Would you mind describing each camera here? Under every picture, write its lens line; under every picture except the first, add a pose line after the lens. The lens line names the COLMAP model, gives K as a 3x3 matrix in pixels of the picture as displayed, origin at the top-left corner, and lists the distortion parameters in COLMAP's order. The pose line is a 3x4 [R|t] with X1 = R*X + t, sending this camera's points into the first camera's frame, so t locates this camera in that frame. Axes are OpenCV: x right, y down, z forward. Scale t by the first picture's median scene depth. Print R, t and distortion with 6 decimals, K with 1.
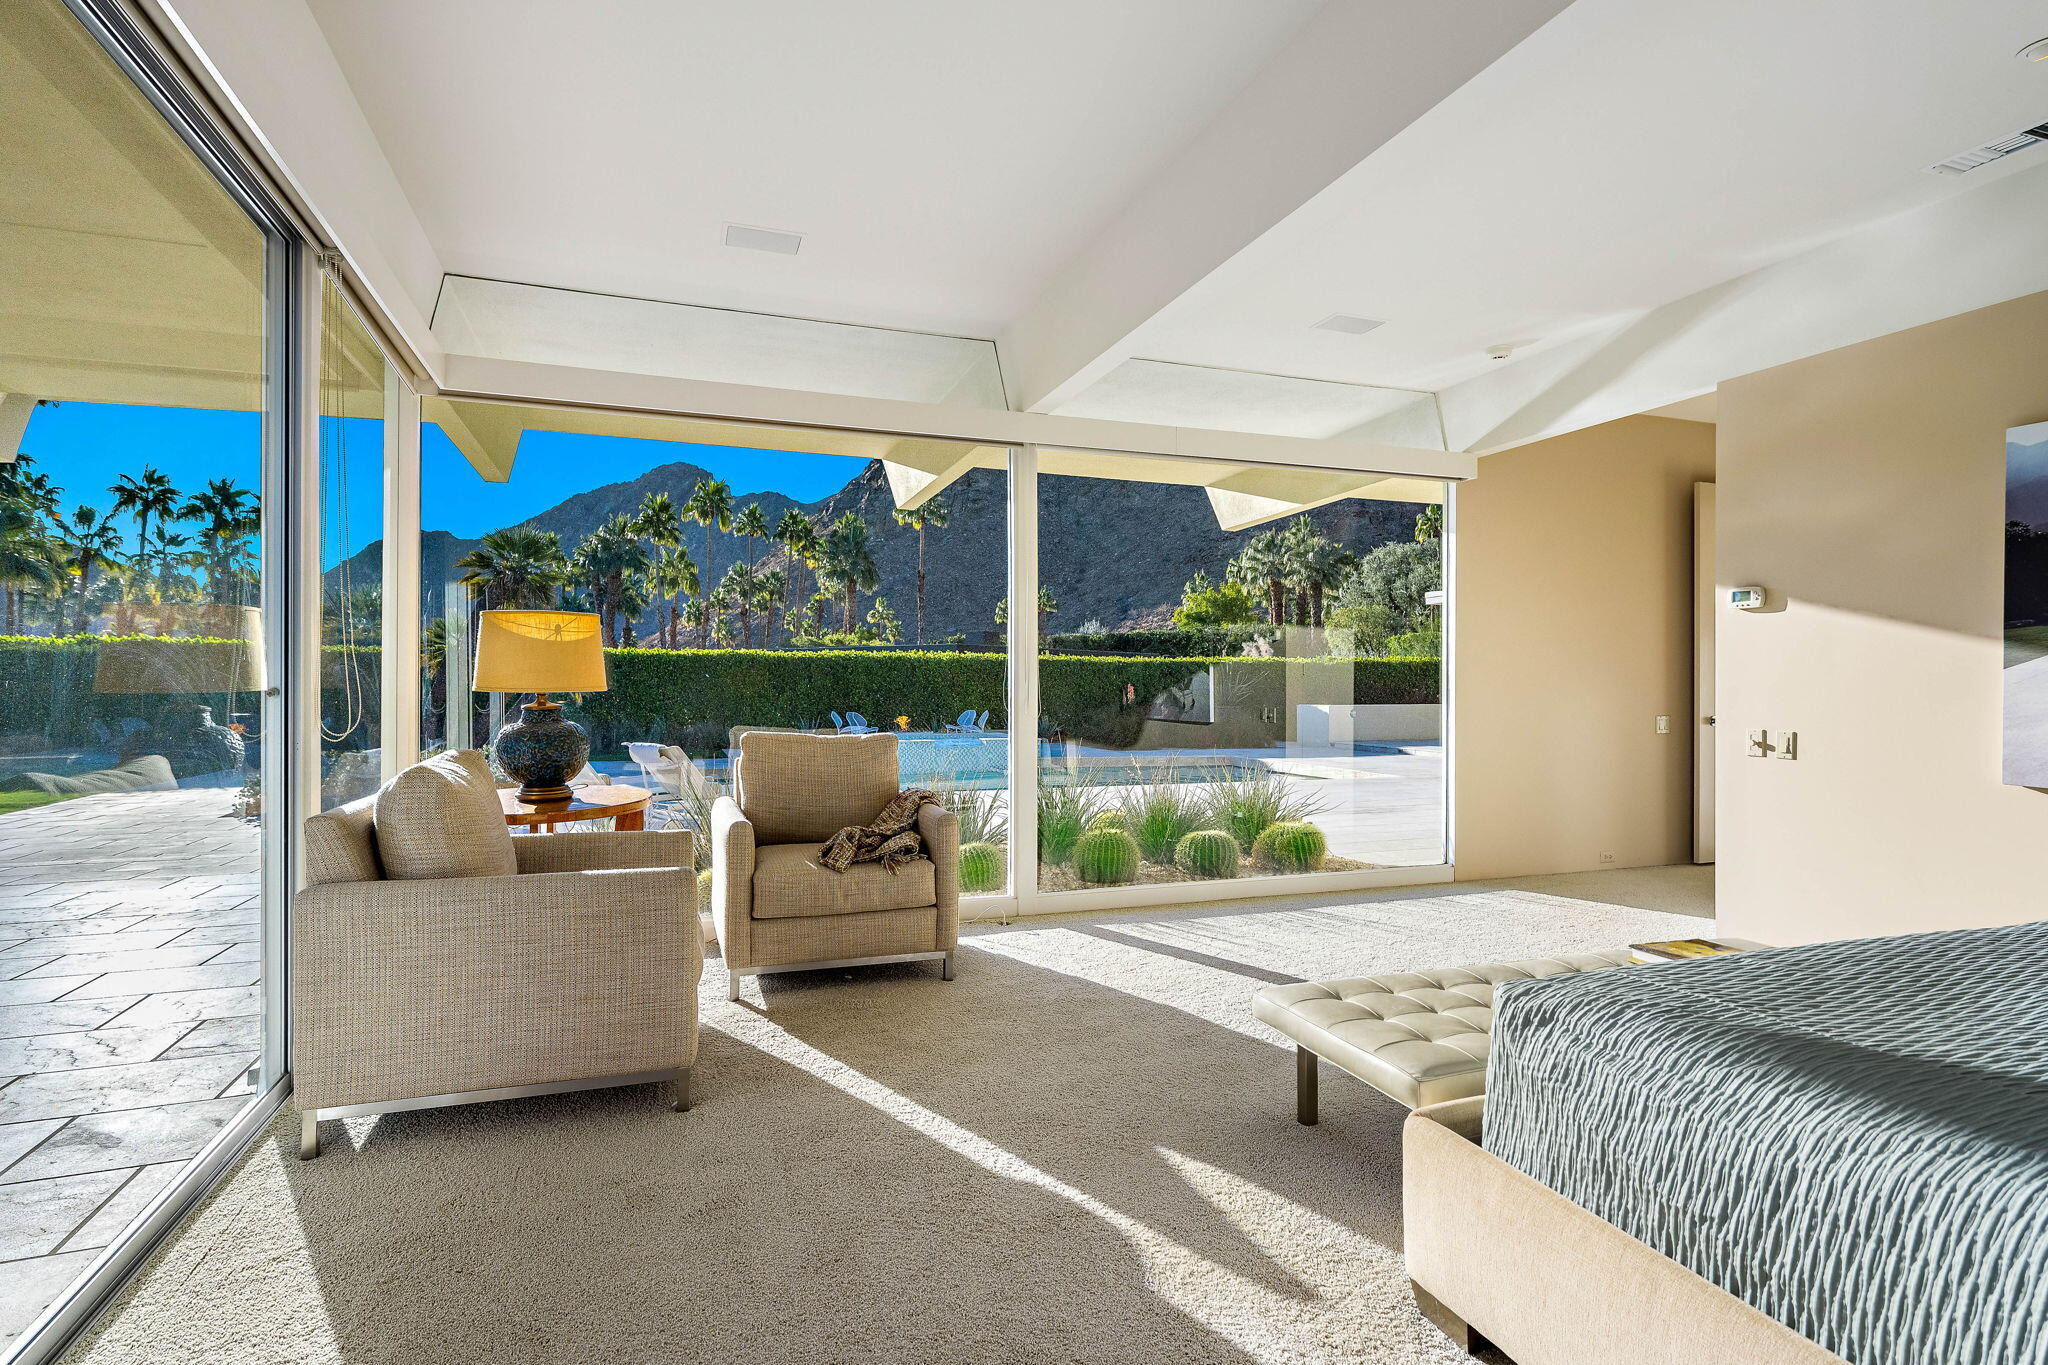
lens RADIAL K [[1017.8, 0, 1023.5], [0, 1017.8, 689.8], [0, 0, 1]] dist [-0.002064, -0.000560]
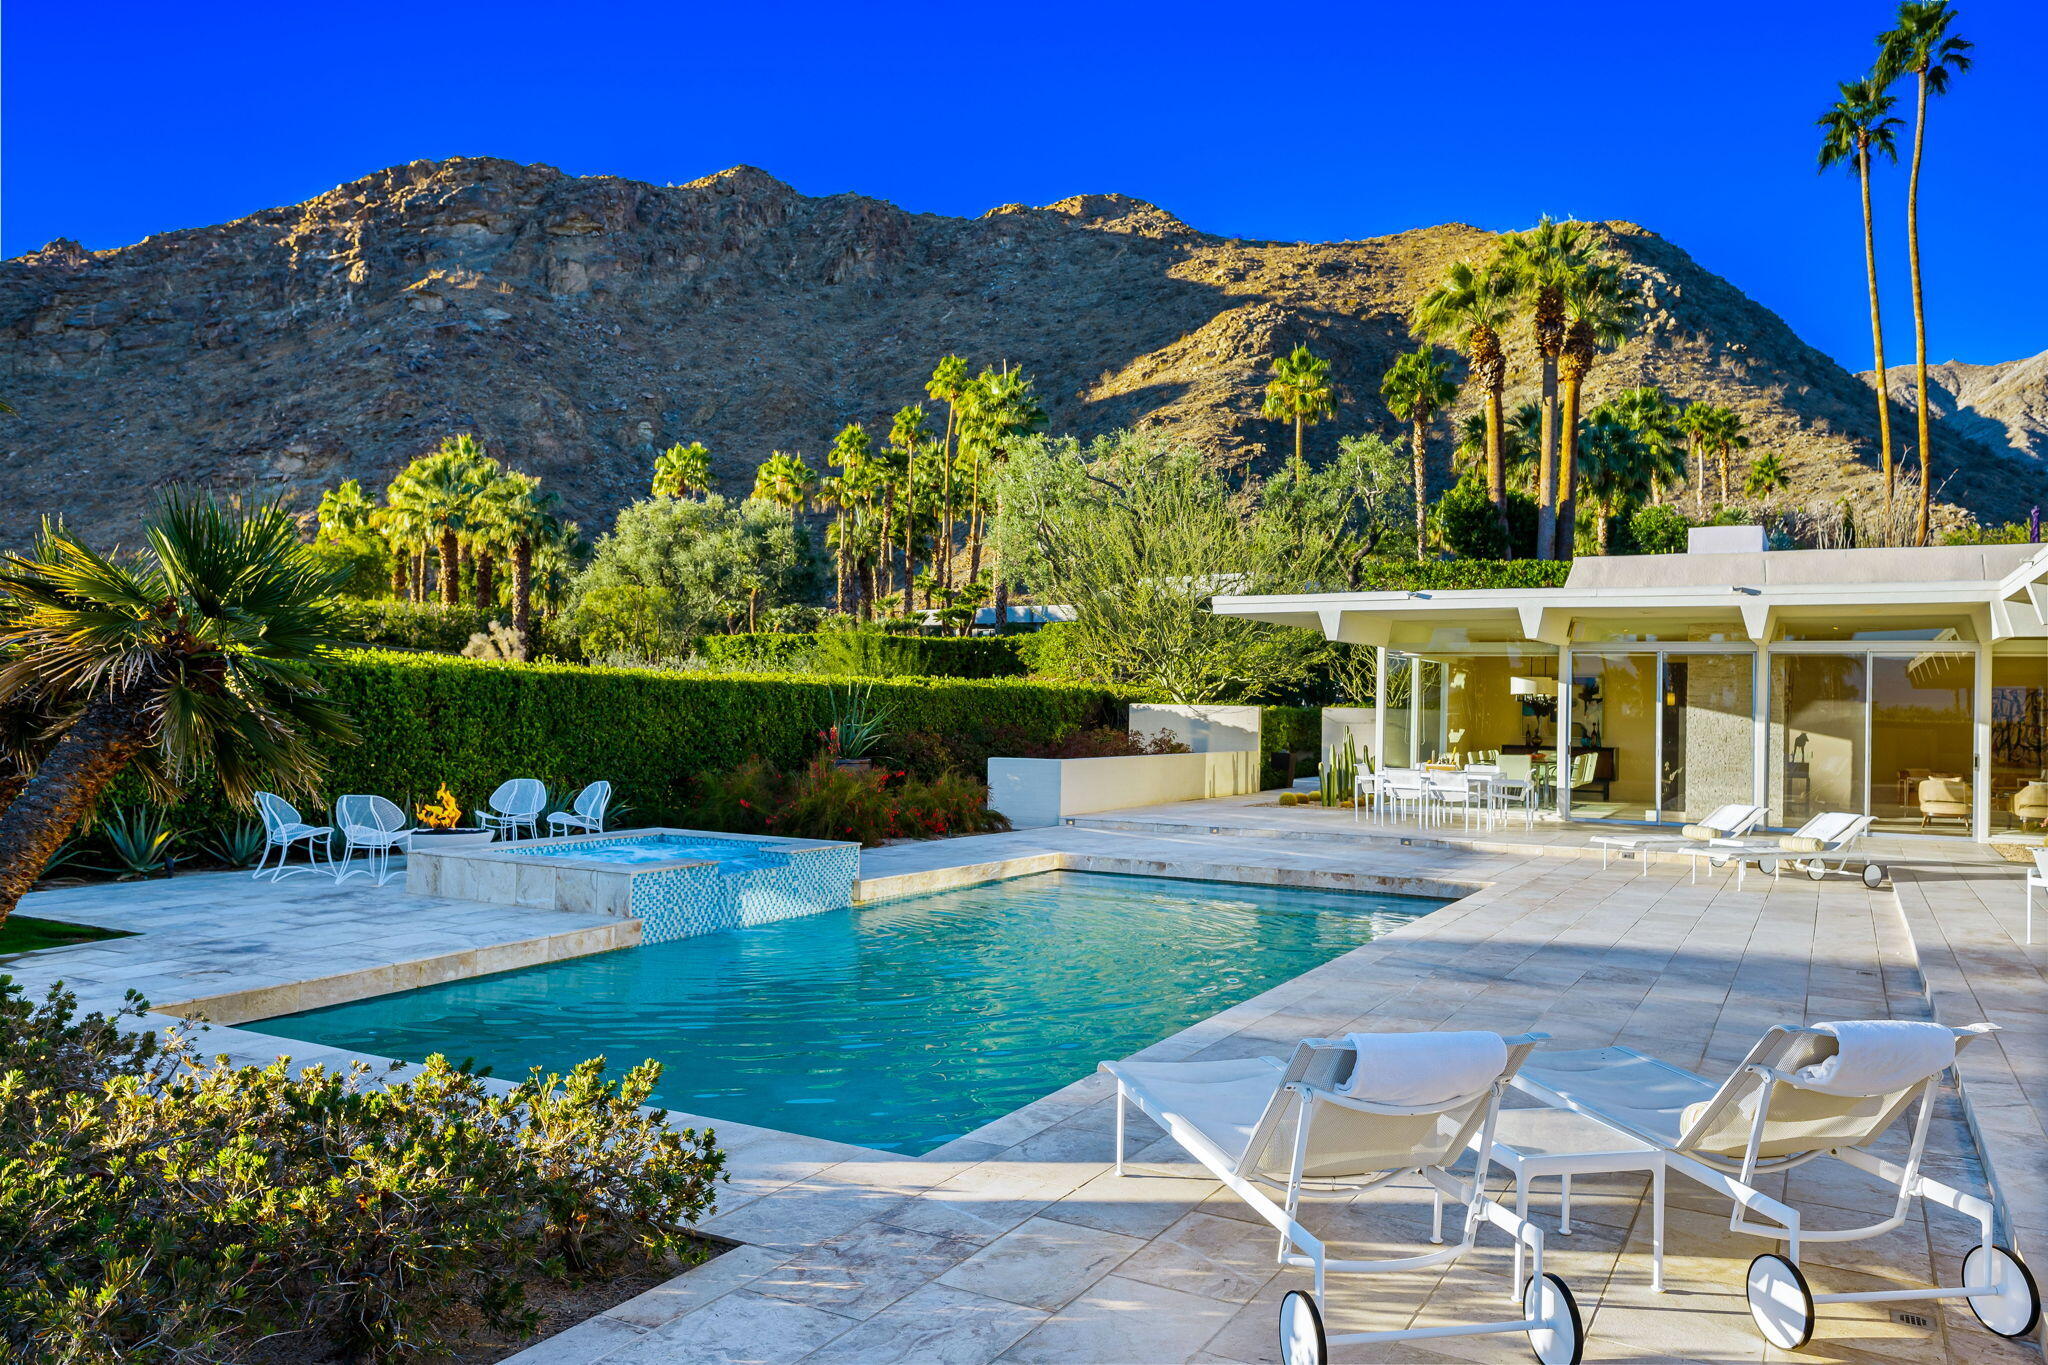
lens RADIAL K [[1475.4, 0, 1017.8], [0, 1475.4, 684.0], [0, 0, 1]] dist [0.002466, -0.008348]
pose [[0.747140, 0.023111, 0.664265, -0.098470], [-0.015410, 0.999729, -0.017450, -0.004935], [-0.664489, 0.002801, 0.747293, 0.095384]]
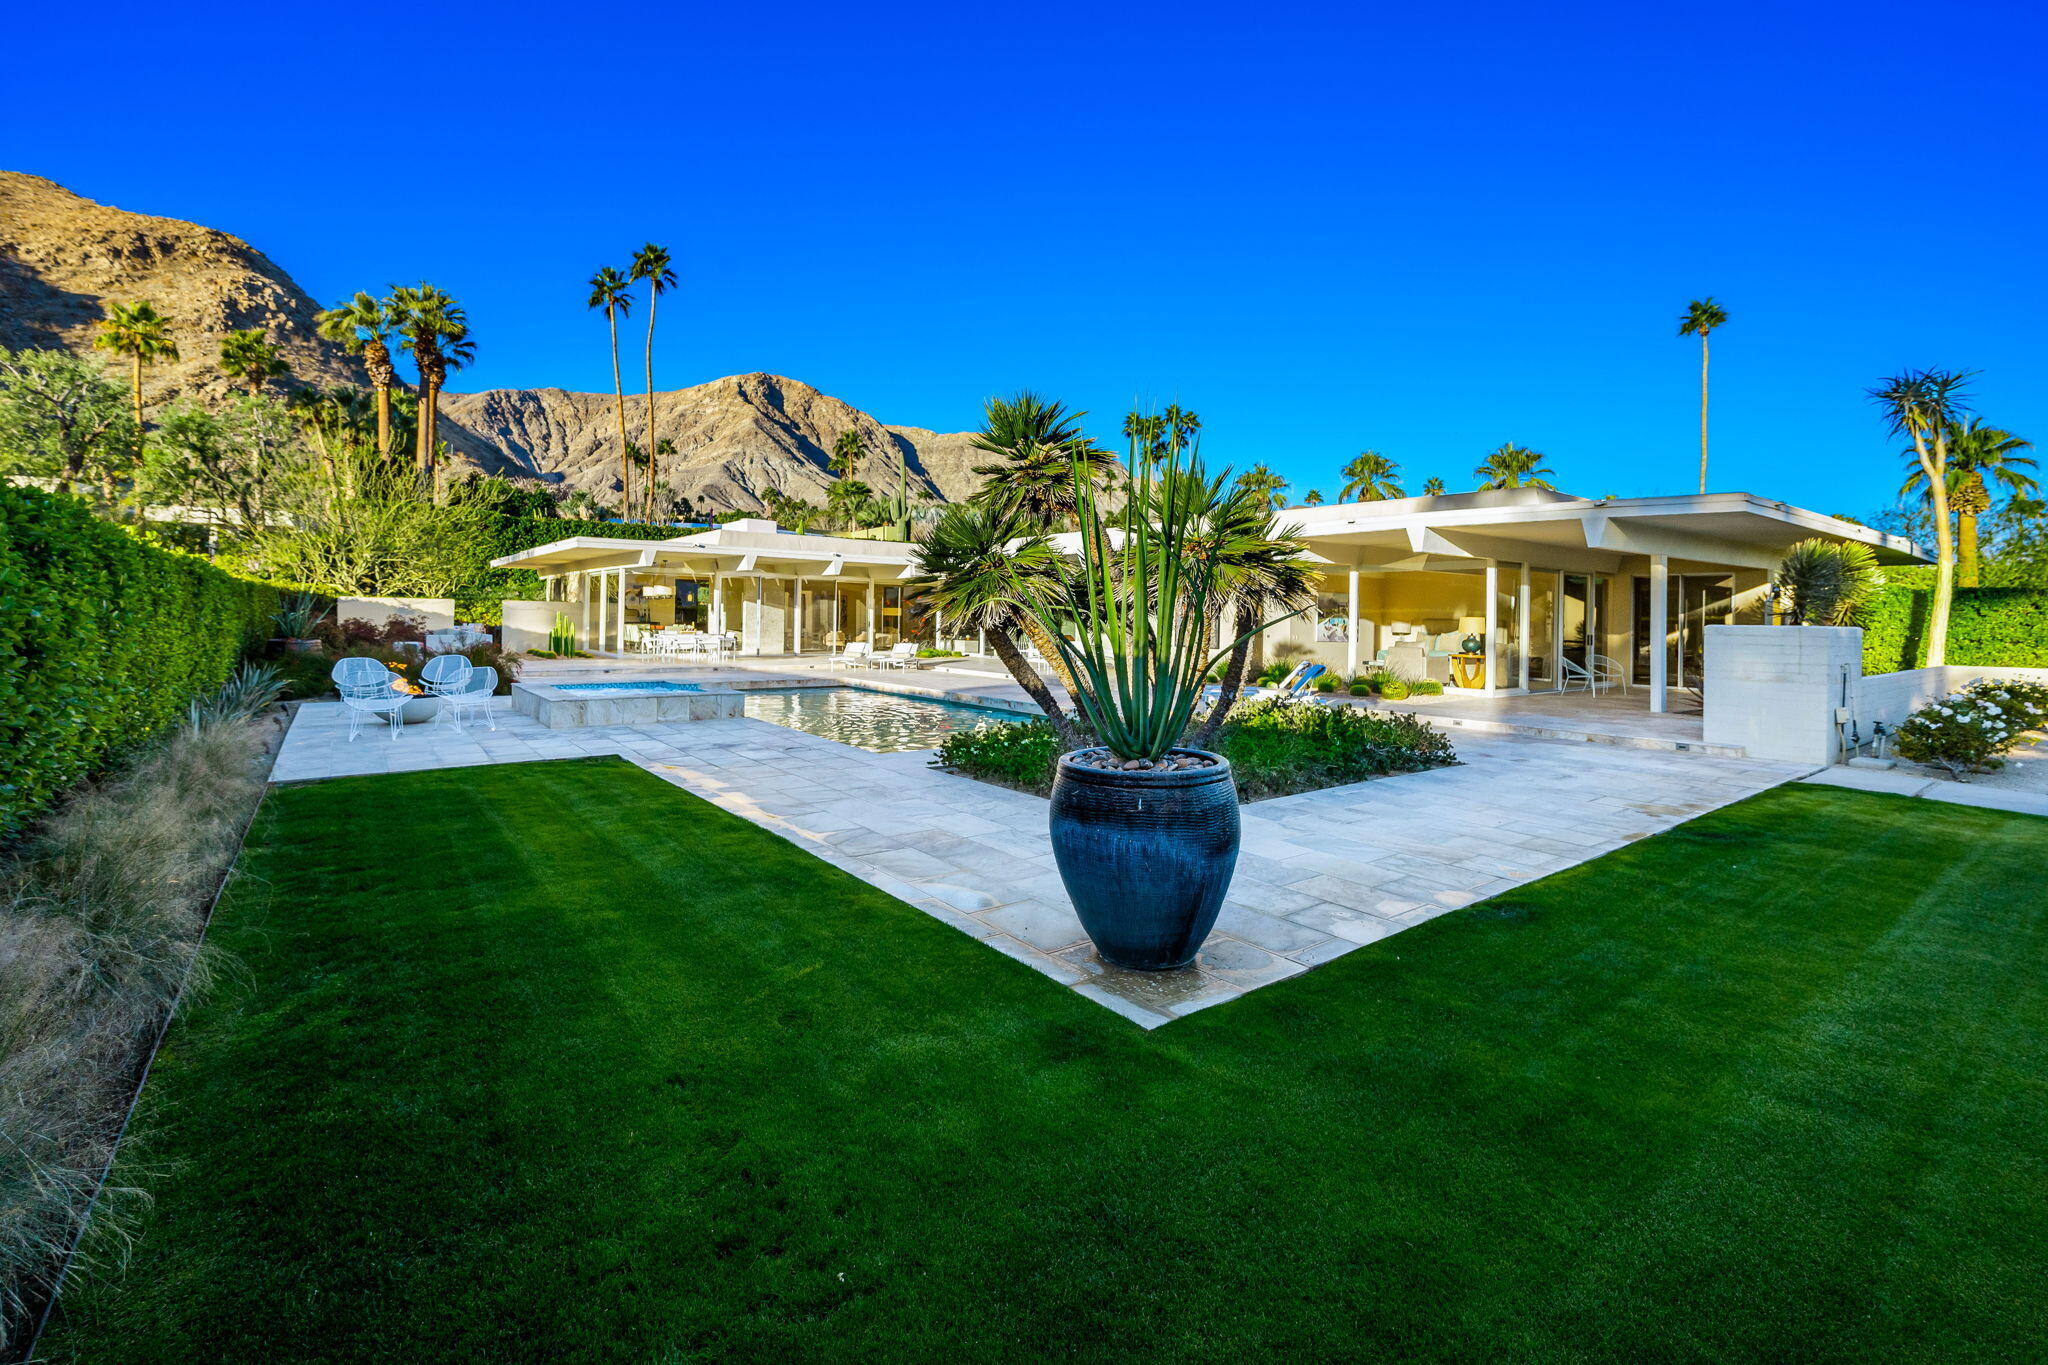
lens RADIAL K [[881.4, 0, 1023.8], [0, 881.4, 625.3], [0, 0, 1]] dist [-0.004187, -0.000214]
pose [[-0.318726, -0.015130, 0.947726, -0.198030], [-0.012653, 0.999851, 0.011707, -0.003374], [-0.947762, -0.008261, -0.318871, 0.229074]]
